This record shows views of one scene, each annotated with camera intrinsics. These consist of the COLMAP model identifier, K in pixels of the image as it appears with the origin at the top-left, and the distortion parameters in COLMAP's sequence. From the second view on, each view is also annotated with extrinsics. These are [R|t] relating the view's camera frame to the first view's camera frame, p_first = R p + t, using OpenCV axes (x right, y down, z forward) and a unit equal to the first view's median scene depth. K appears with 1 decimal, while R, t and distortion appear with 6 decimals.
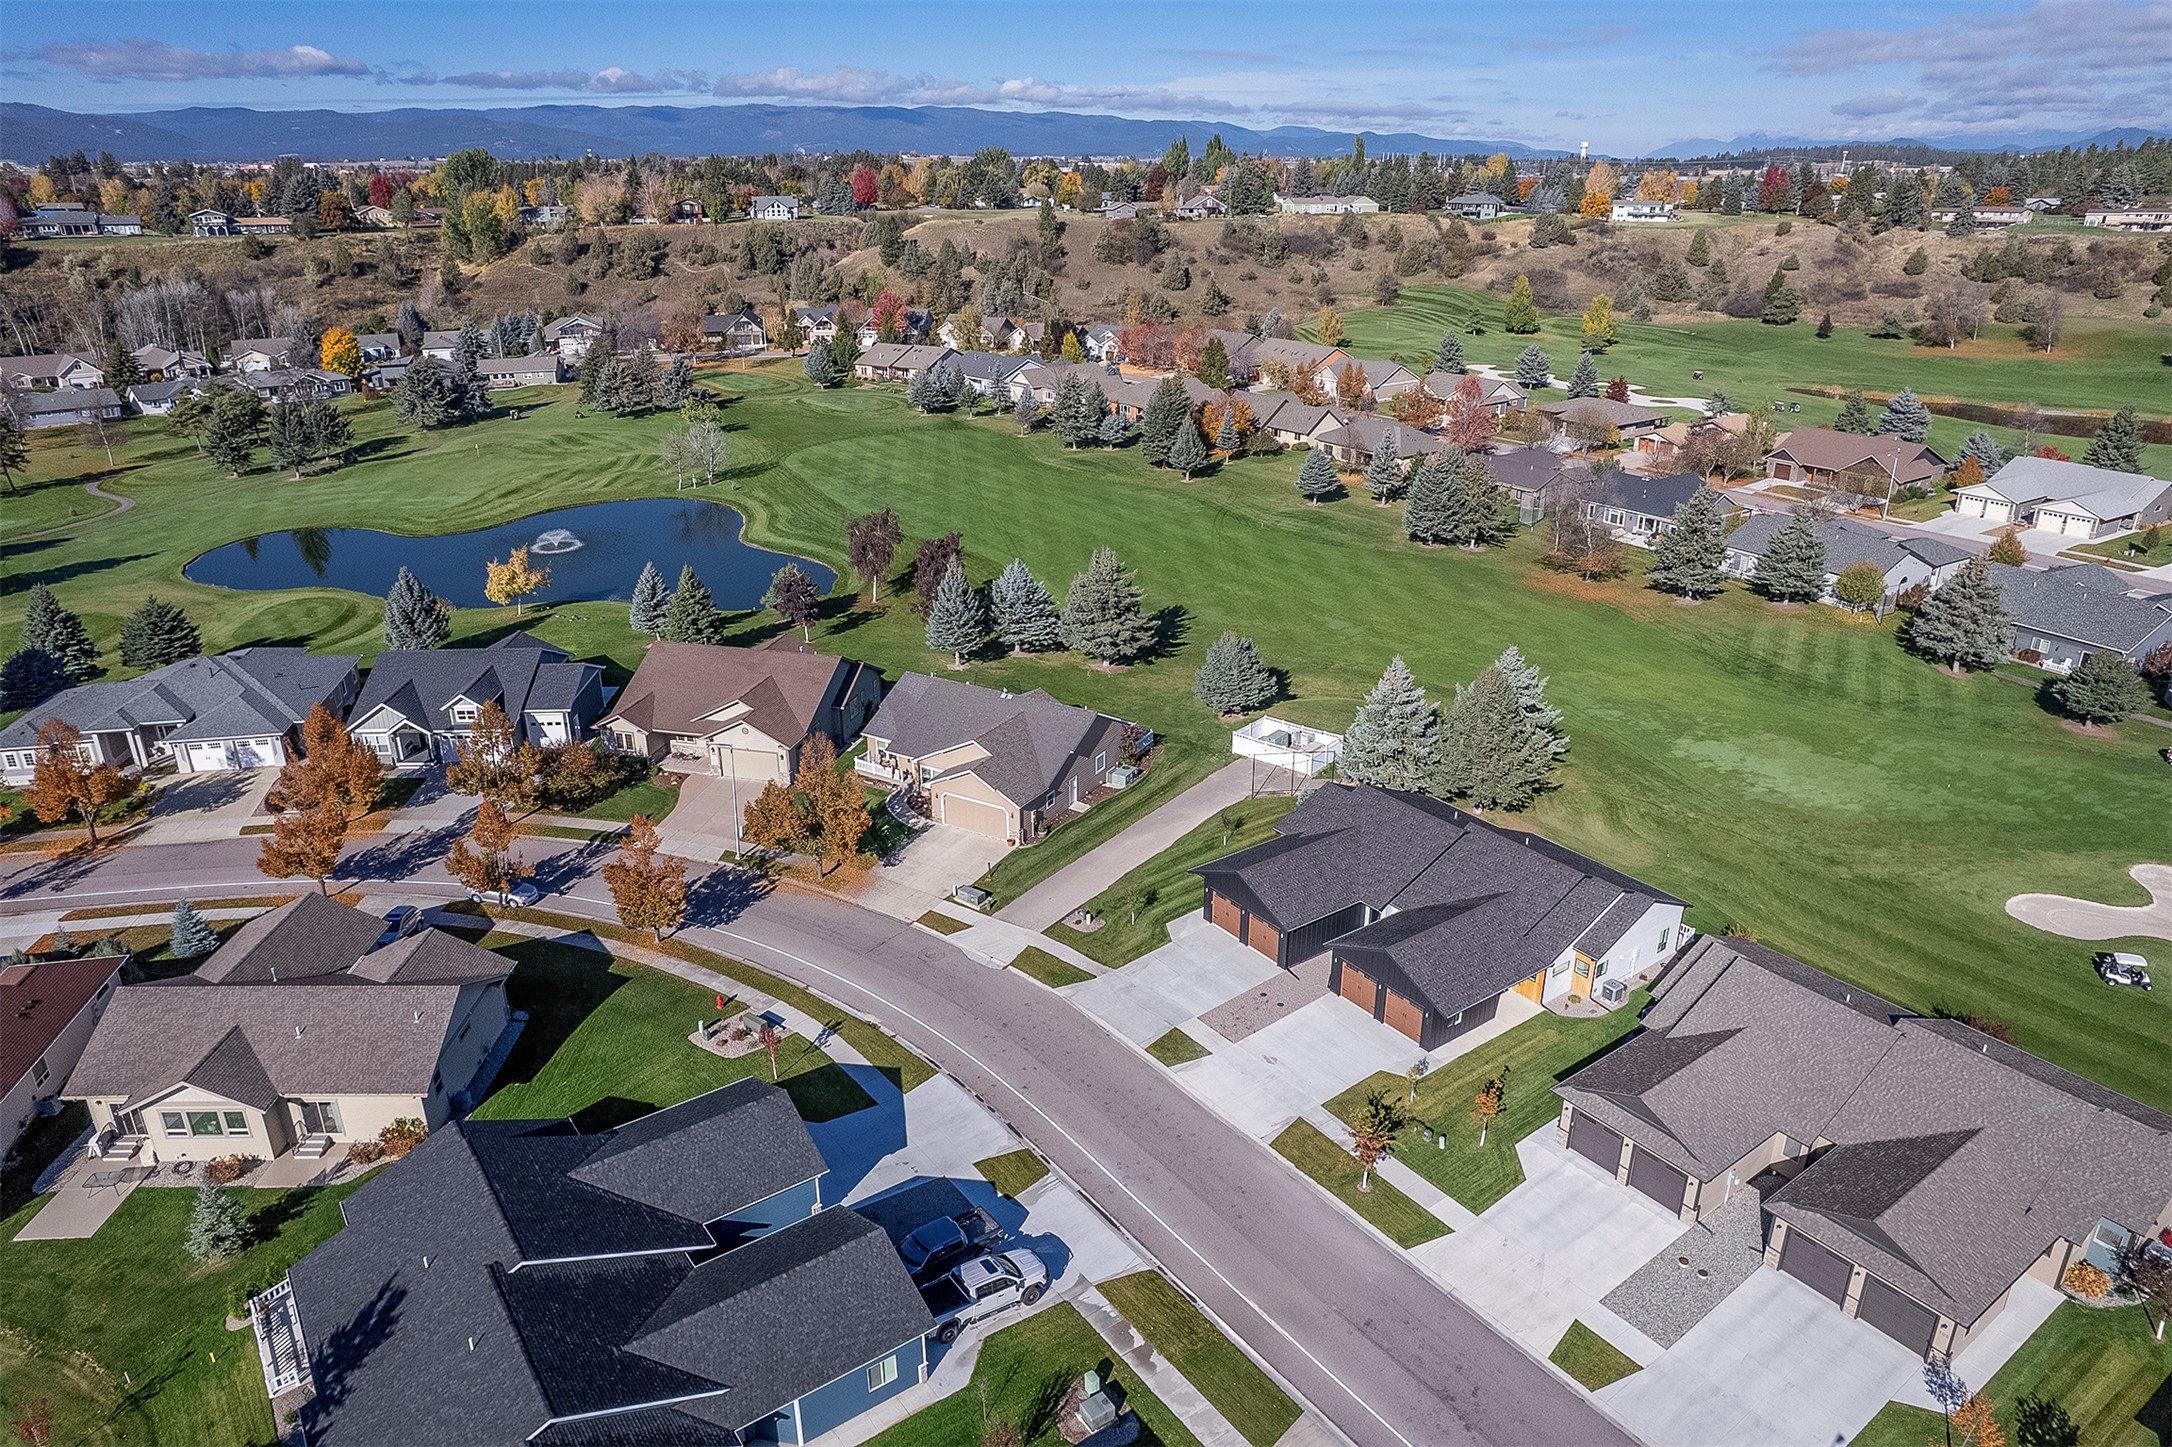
lens RADIAL K [[1395.7, 0, 1088.6], [0, 1395.7, 712.6], [0, 0, 1]] dist [-0.080612, 0.069185]
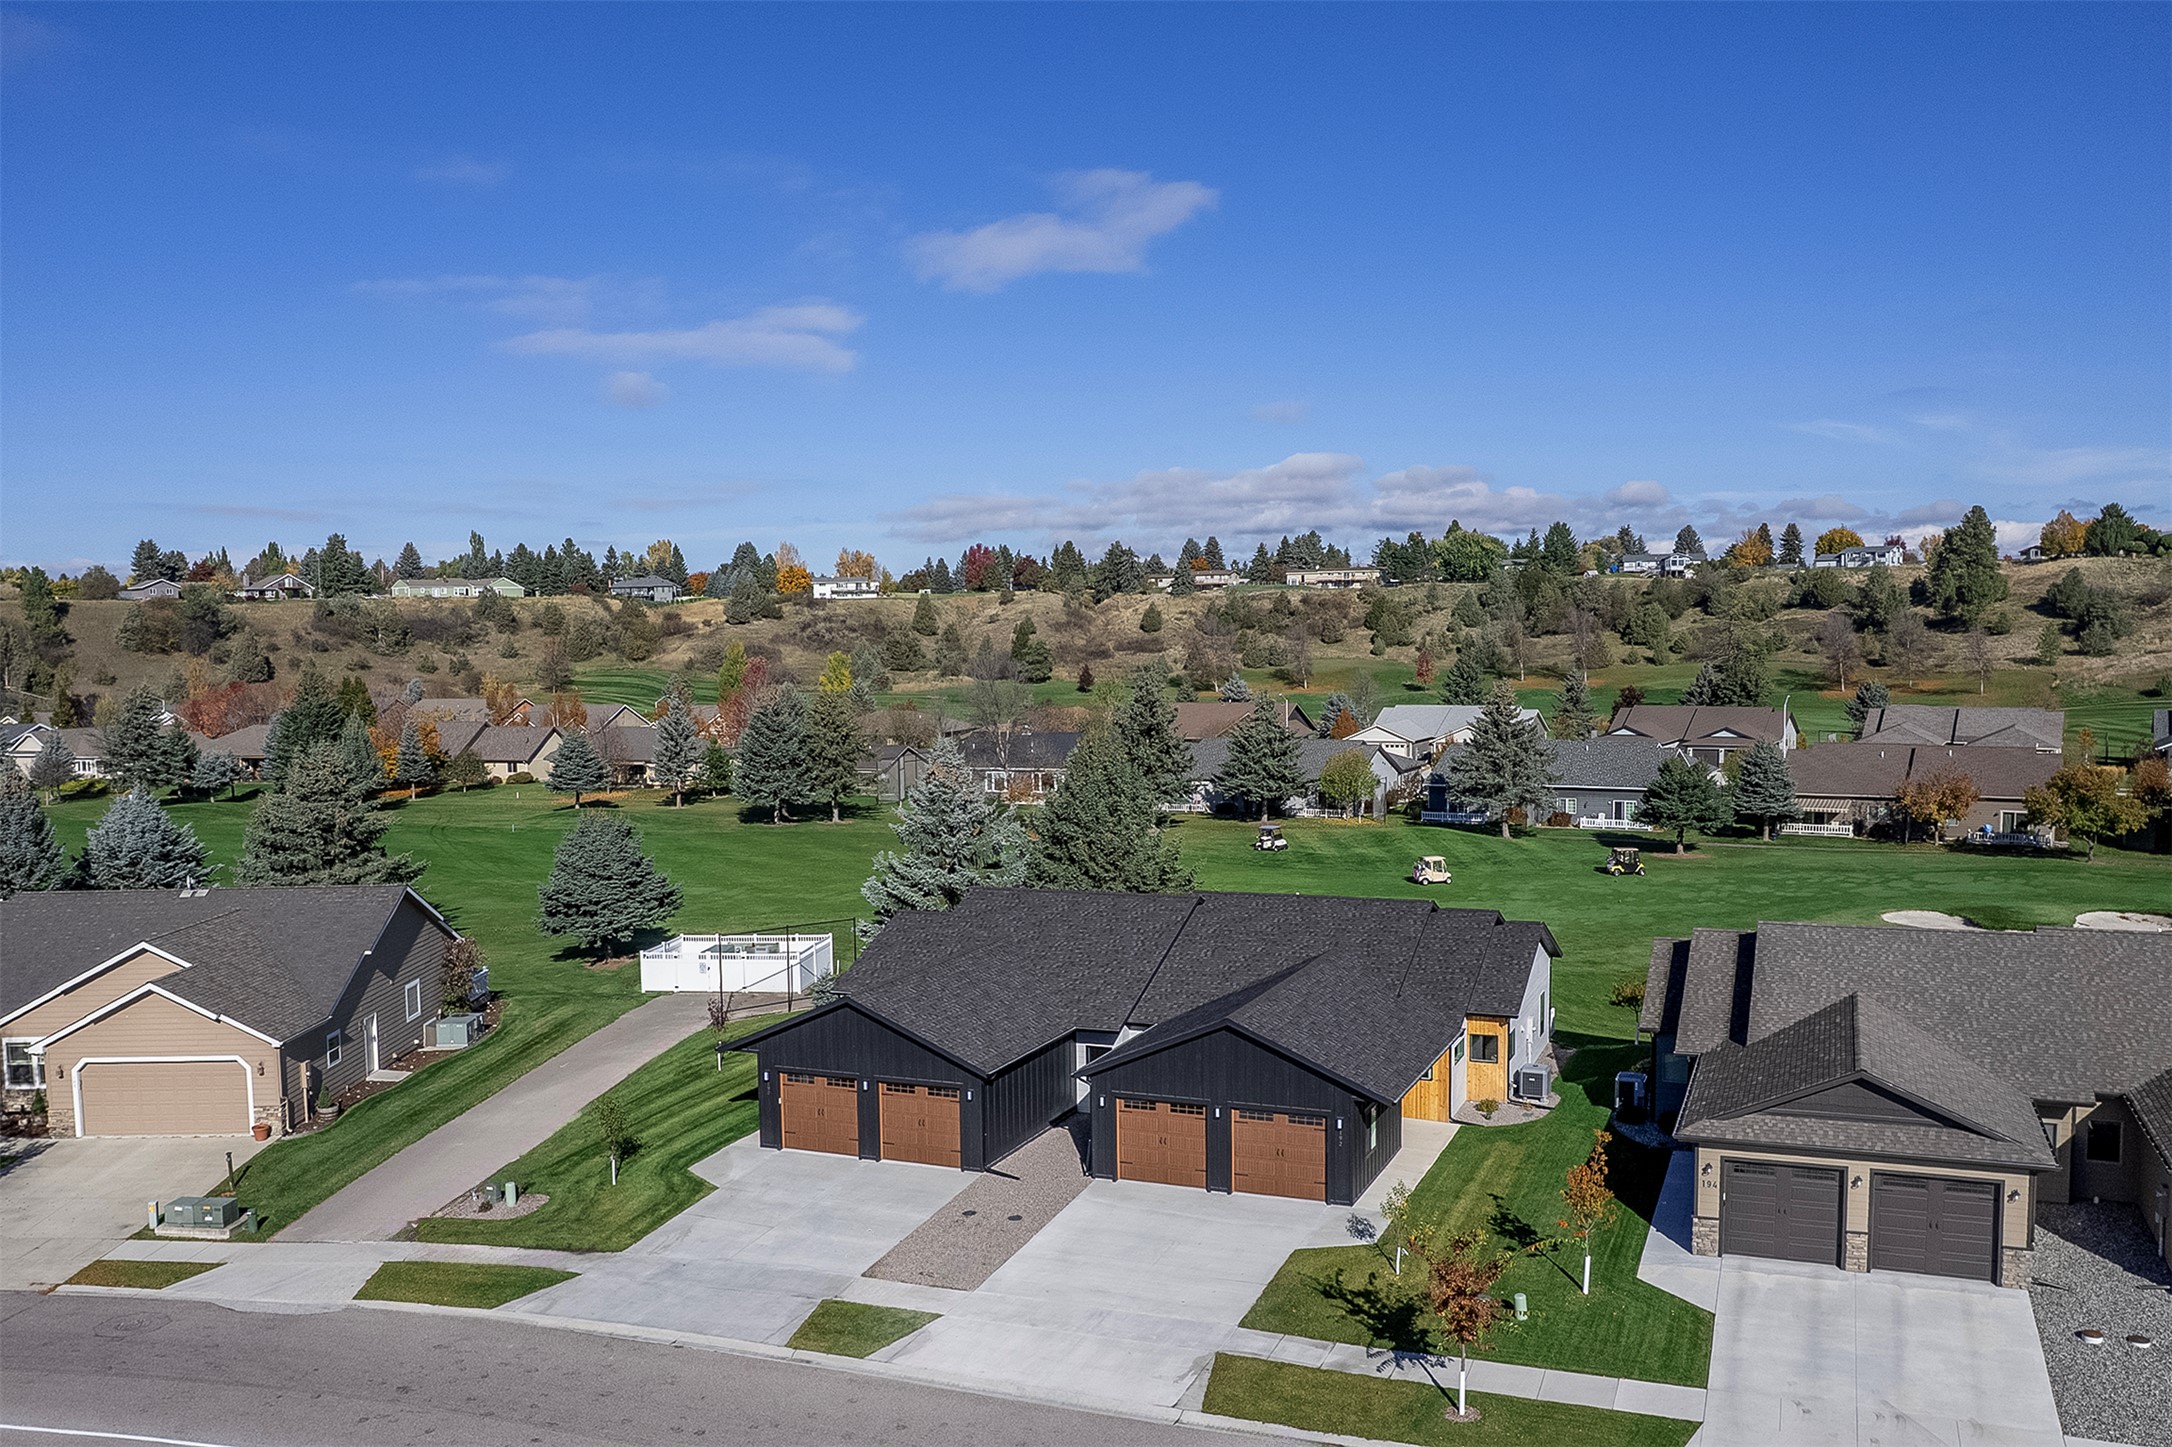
lens RADIAL K [[1749.4, 0, 1122.4], [0, 1749.4, 757.5], [0, 0, 1]] dist [-0.046613, -0.000686]
pose [[0.849196, -0.050593, 0.525649, -0.077603], [0.210980, 0.945010, -0.249887, 0.128875], [-0.484101, 0.323104, 0.813173, 0.269225]]
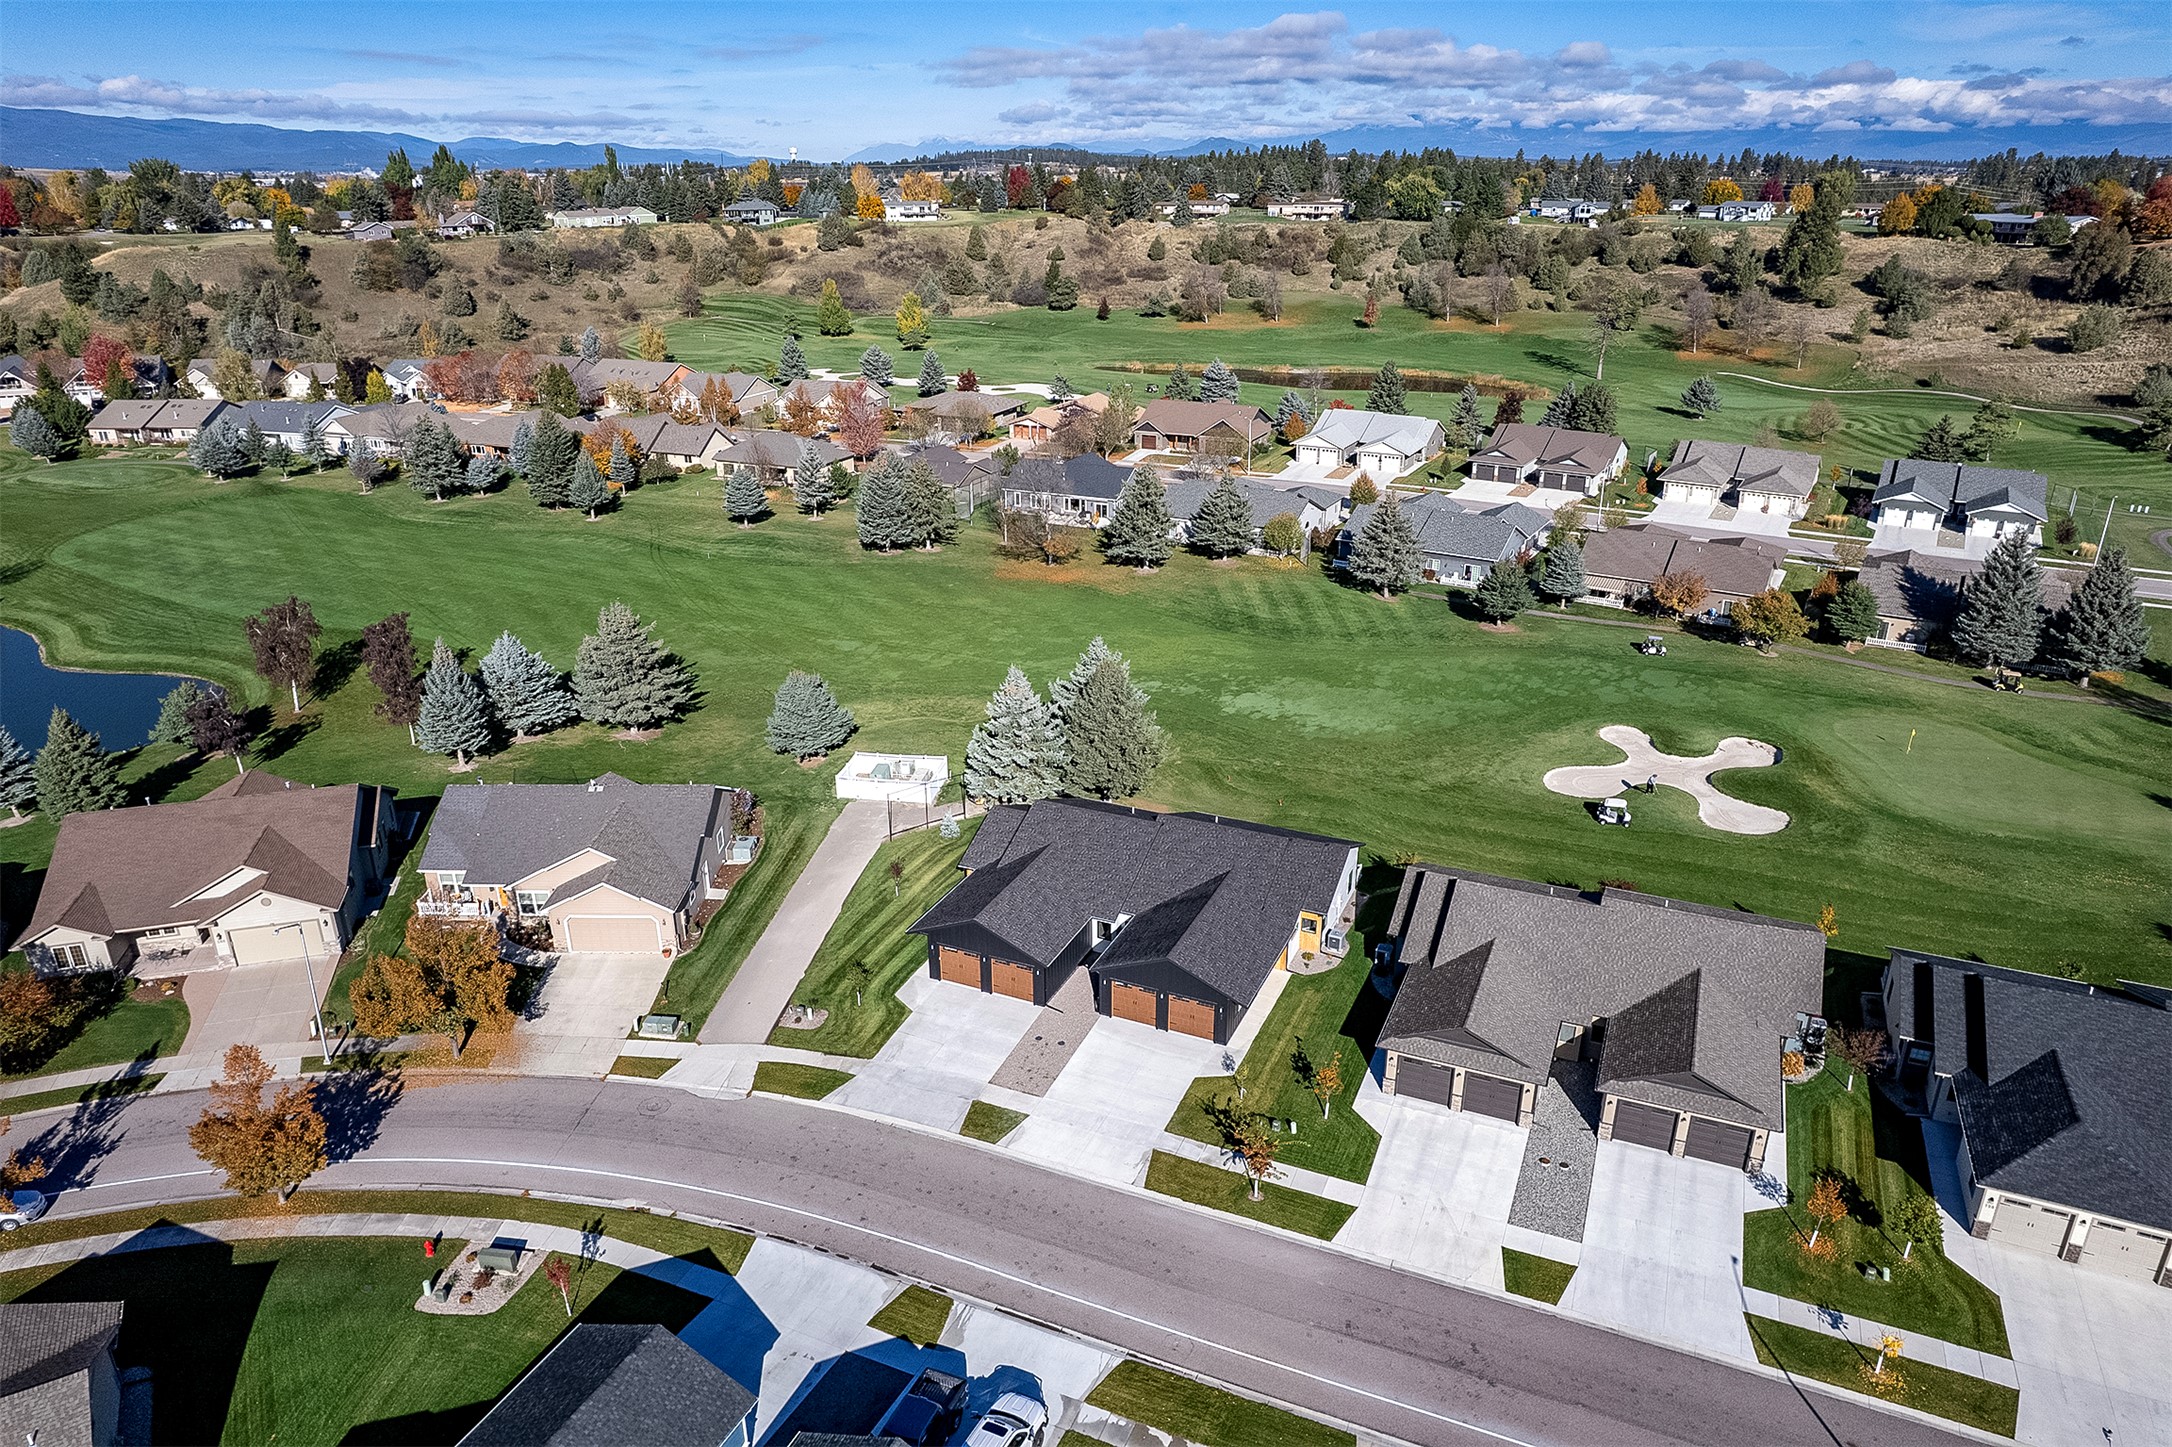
lens RADIAL K [[1395.7, 0, 1088.6], [0, 1395.7, 712.6], [0, 0, 1]] dist [-0.080612, 0.069185]
pose [[0.865649, -0.184577, 0.465385, -0.146619], [0.187012, 0.981484, 0.041411, -0.029036], [-0.464412, 0.051185, 0.884139, 0.079597]]
